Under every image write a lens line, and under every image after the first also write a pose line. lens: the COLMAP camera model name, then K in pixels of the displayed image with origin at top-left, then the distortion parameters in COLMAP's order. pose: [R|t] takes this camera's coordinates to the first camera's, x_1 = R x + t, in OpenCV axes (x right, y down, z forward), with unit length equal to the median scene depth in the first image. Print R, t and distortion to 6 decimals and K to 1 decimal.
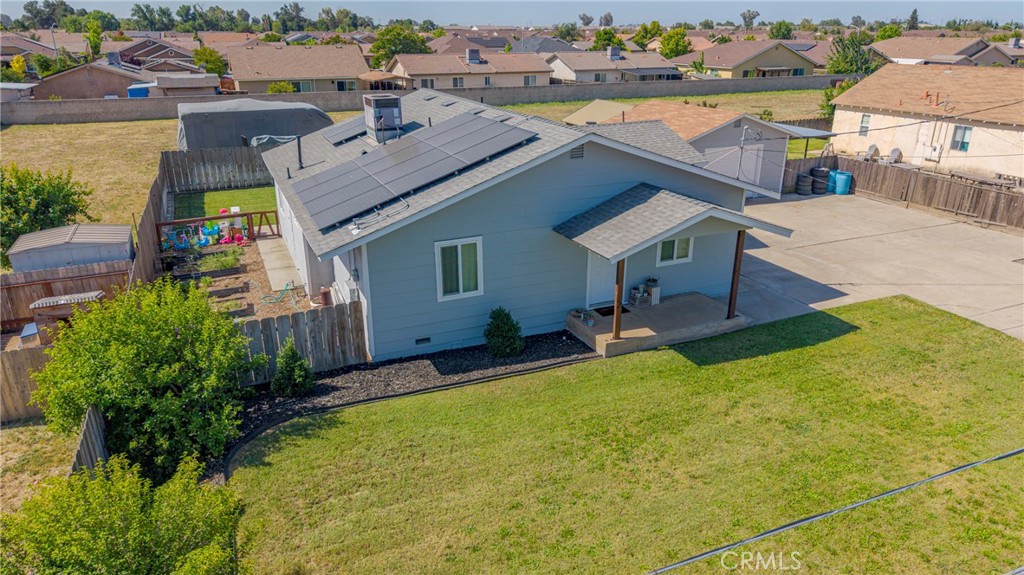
lens RADIAL K [[685.9, 0, 507.4], [0, 685.9, 288.5], [0, 0, 1]] dist [0.026486, -0.024440]
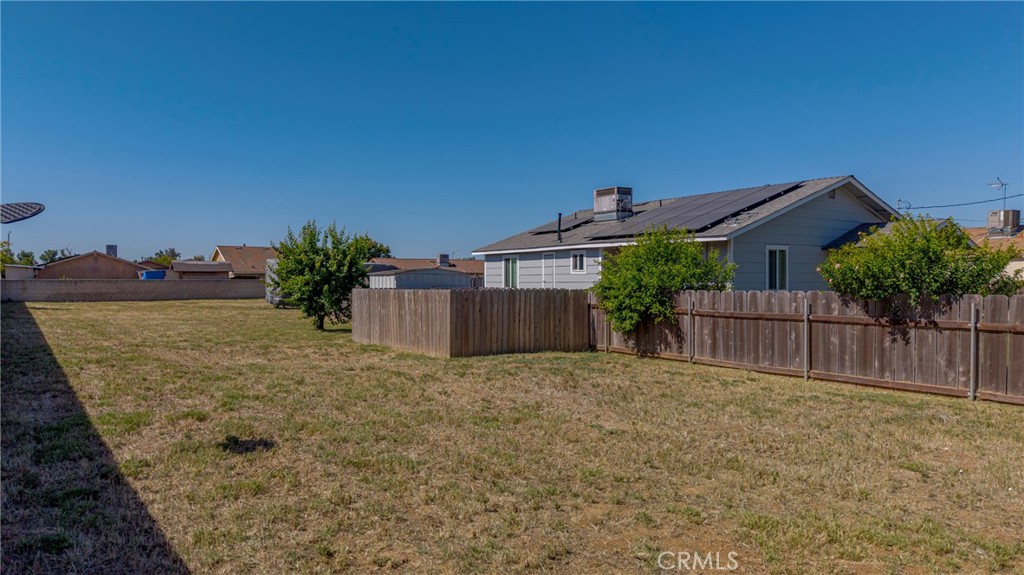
lens RADIAL K [[685.9, 0, 509.0], [0, 685.9, 285.0], [0, 0, 1]] dist [0.026486, -0.024440]
pose [[0.977378, -0.001809, 0.211493, -0.760496], [0.075824, 0.936491, -0.342396, 0.368919], [-0.197441, 0.350687, 0.915443, -0.083925]]
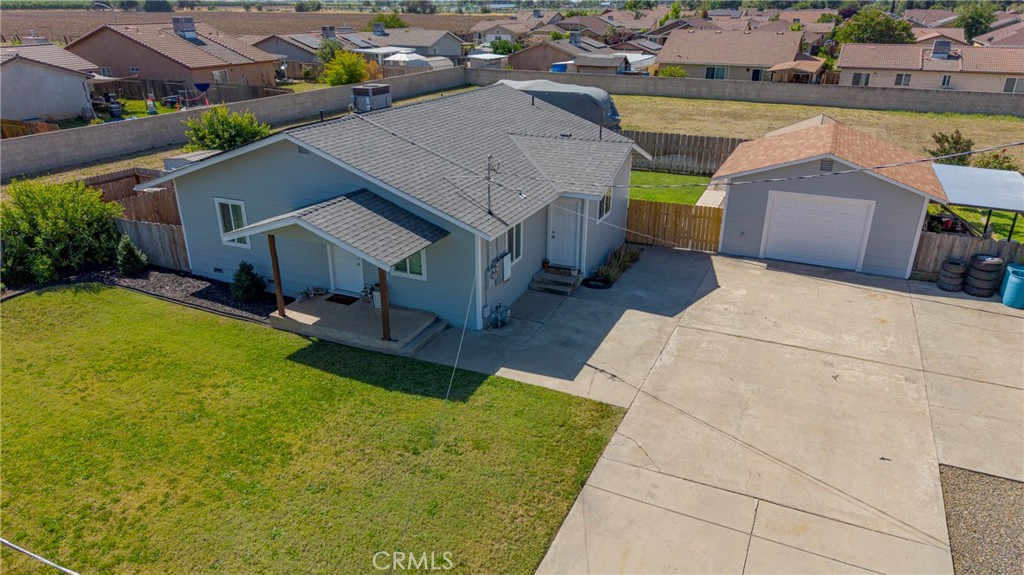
lens RADIAL K [[685.9, 0, 508.1], [0, 685.9, 291.3], [0, 0, 1]] dist [0.026486, -0.024440]
pose [[0.664776, 0.291373, -0.687877, 1.066529], [-0.267897, 0.952538, 0.144579, -0.206110], [0.697355, 0.088168, 0.711282, 0.407534]]
